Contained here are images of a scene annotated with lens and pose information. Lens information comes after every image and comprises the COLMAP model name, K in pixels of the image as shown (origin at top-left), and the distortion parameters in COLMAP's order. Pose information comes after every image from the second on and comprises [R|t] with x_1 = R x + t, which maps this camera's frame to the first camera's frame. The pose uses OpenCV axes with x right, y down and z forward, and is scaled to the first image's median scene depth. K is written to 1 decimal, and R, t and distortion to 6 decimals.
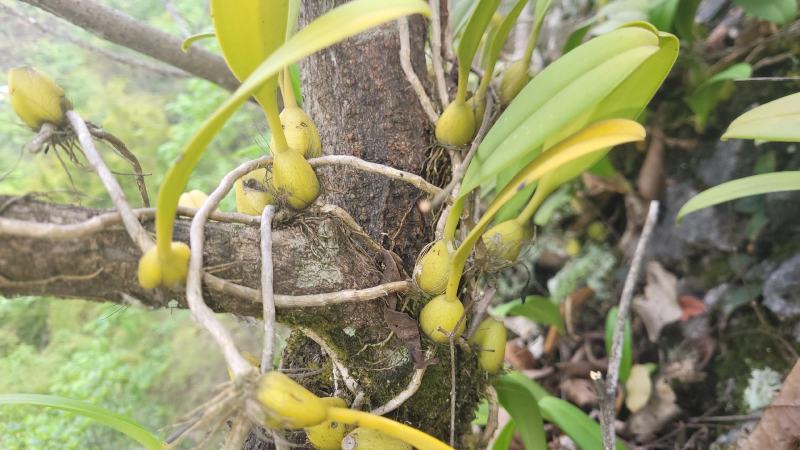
lens RADIAL K [[605.4, 0, 382.6], [0, 605.4, 227.0], [0, 0, 1]] dist [0.004827, -0.000418]
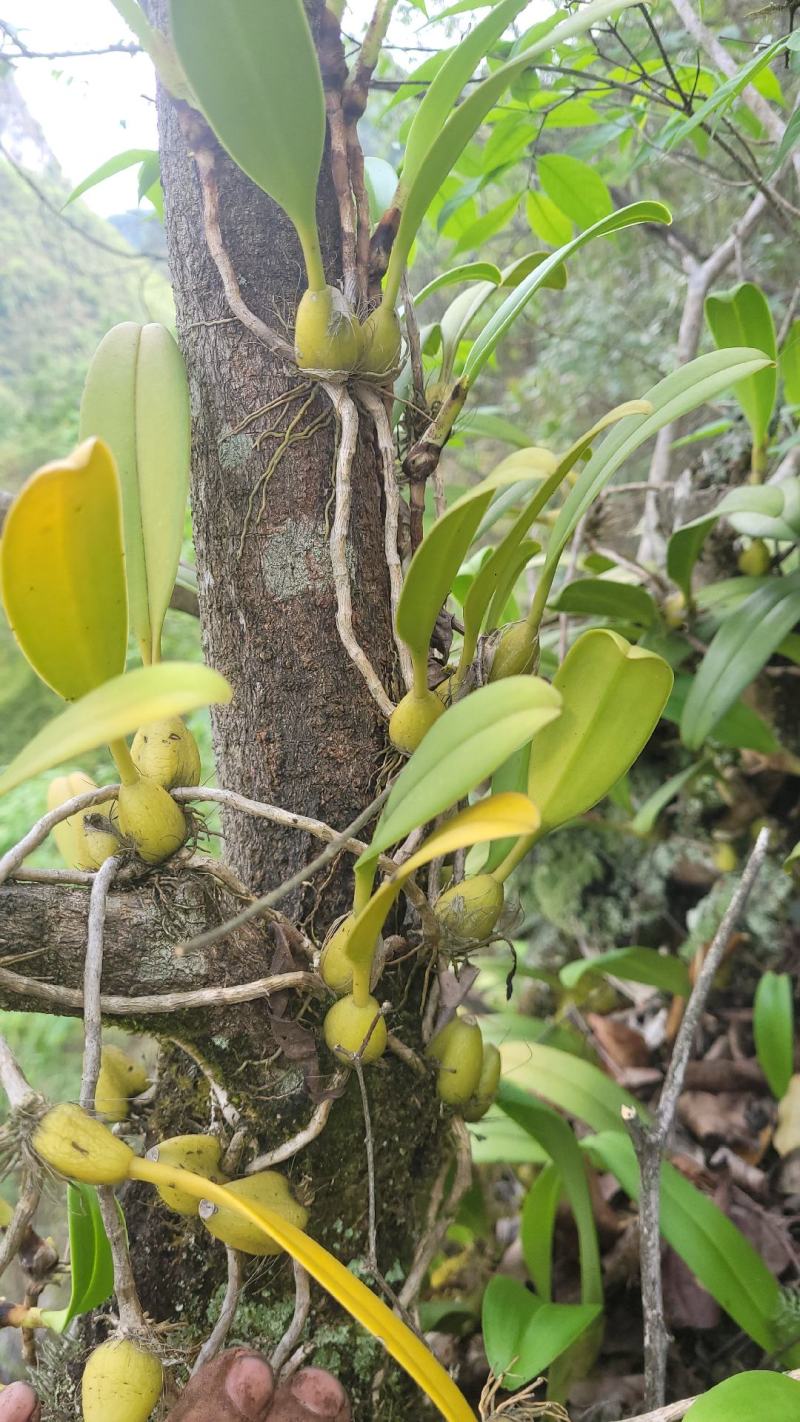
lens RADIAL K [[1076.0, 0, 400.0], [0, 1076.0, 711.0], [0, 0, 1]] dist [0.004827, -0.000418]
pose [[0.995517, 0.018808, -0.092696, 0.211184], [-0.022973, 0.998764, -0.044070, -0.128595], [0.091753, 0.046001, 0.994719, -0.185118]]
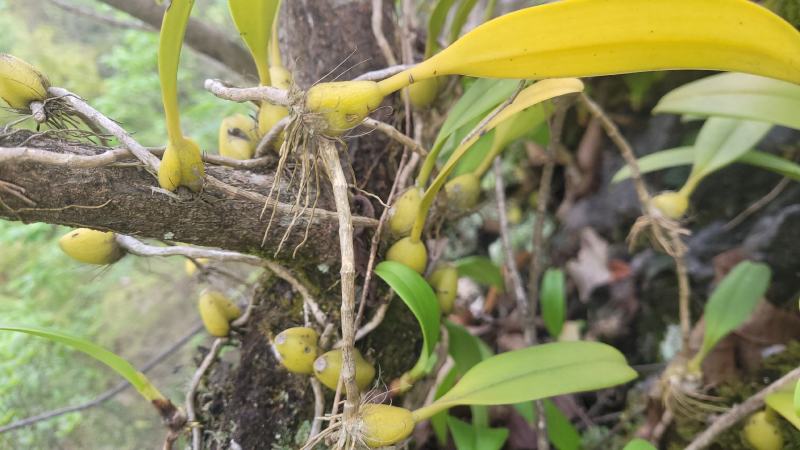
lens RADIAL K [[618.3, 0, 366.0], [0, 618.3, 223.6], [0, 0, 1]] dist [-0.007054, 0.001532]
pose [[0.996582, 0.034259, 0.075164, -0.053147], [-0.037528, 0.998391, 0.042520, 0.031582], [-0.073587, -0.045196, 0.996264, -0.116091]]
